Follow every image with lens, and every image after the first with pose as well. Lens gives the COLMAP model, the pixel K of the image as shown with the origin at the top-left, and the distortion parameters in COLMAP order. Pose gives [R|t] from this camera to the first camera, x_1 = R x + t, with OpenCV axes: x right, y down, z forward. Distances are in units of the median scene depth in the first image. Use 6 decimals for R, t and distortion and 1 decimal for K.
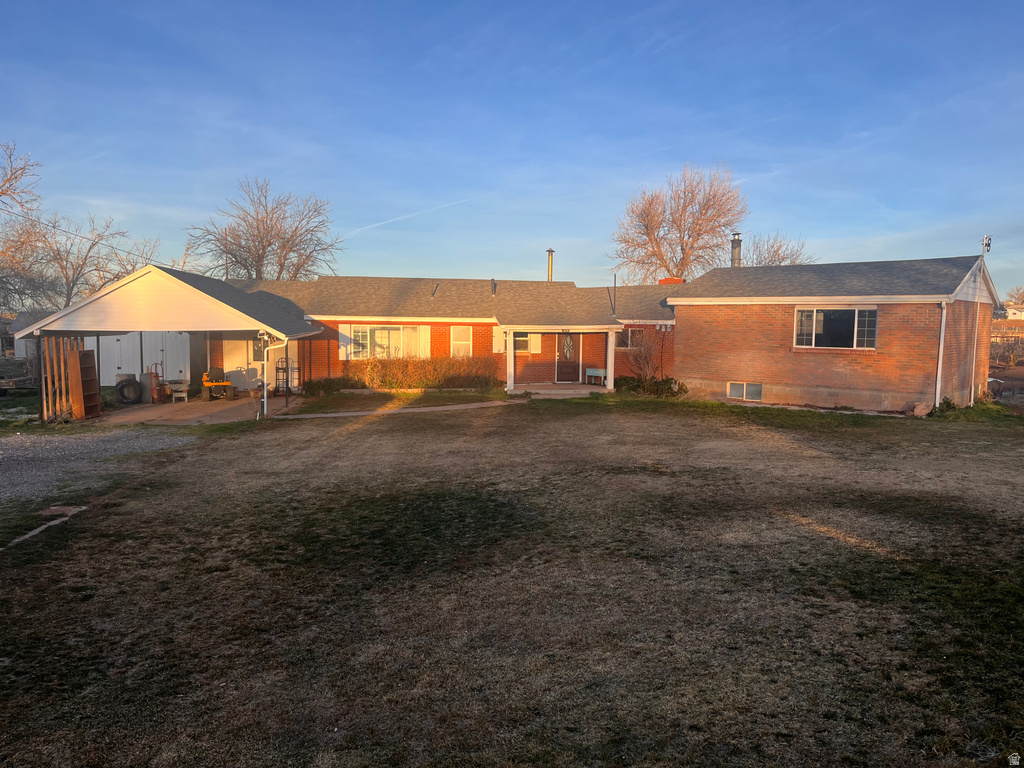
lens RADIAL K [[766.4, 0, 512.6], [0, 766.4, 384.3], [0, 0, 1]] dist [0.002226, -0.020394]
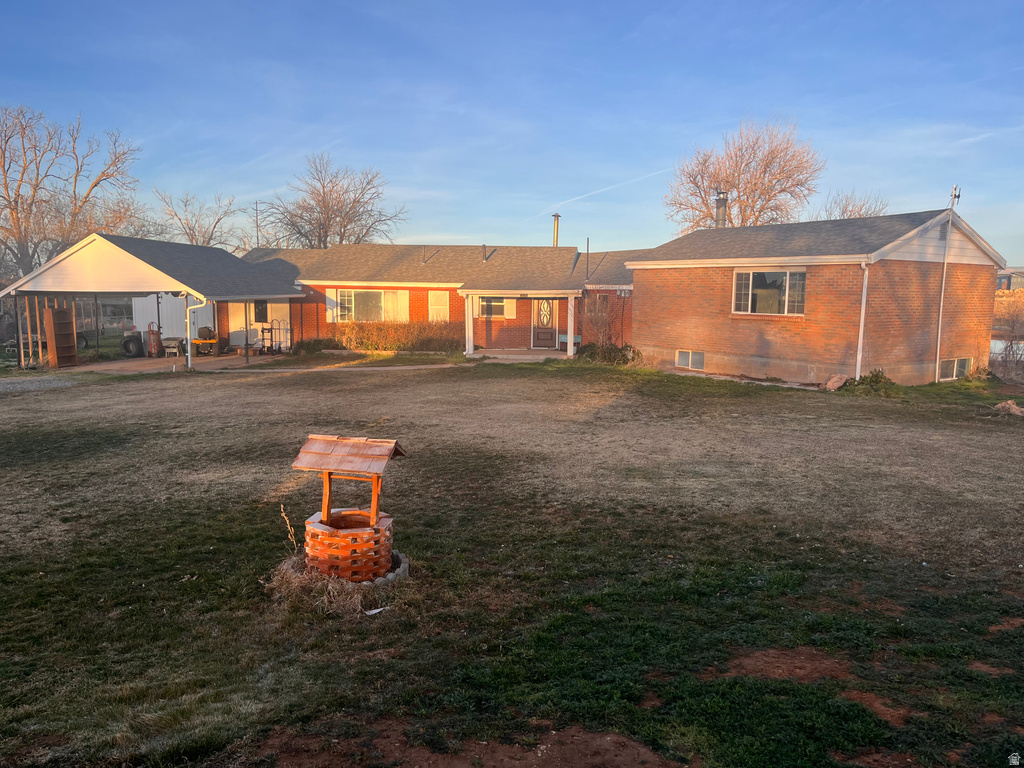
lens RADIAL K [[766.4, 0, 518.5], [0, 766.4, 382.7], [0, 0, 1]] dist [0.002226, -0.020394]
pose [[0.968961, 0.032055, -0.245125, 0.310554], [-0.023786, 0.999046, 0.036623, 0.007183], [0.246065, -0.029656, 0.968799, 0.029423]]
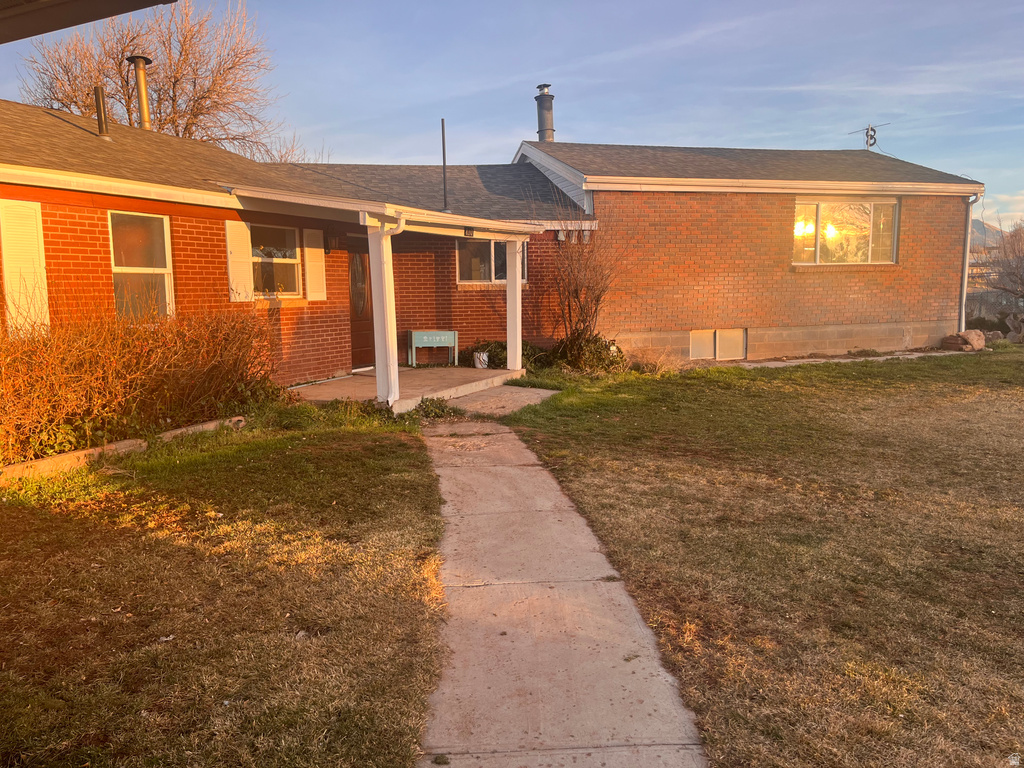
lens RADIAL K [[766.4, 0, 513.3], [0, 766.4, 387.2], [0, 0, 1]] dist [0.002226, -0.020394]
pose [[0.531124, -0.126666, 0.837773, -0.260105], [0.093517, 0.991485, 0.090619, -0.024847], [-0.842117, 0.030216, 0.538447, 0.768502]]
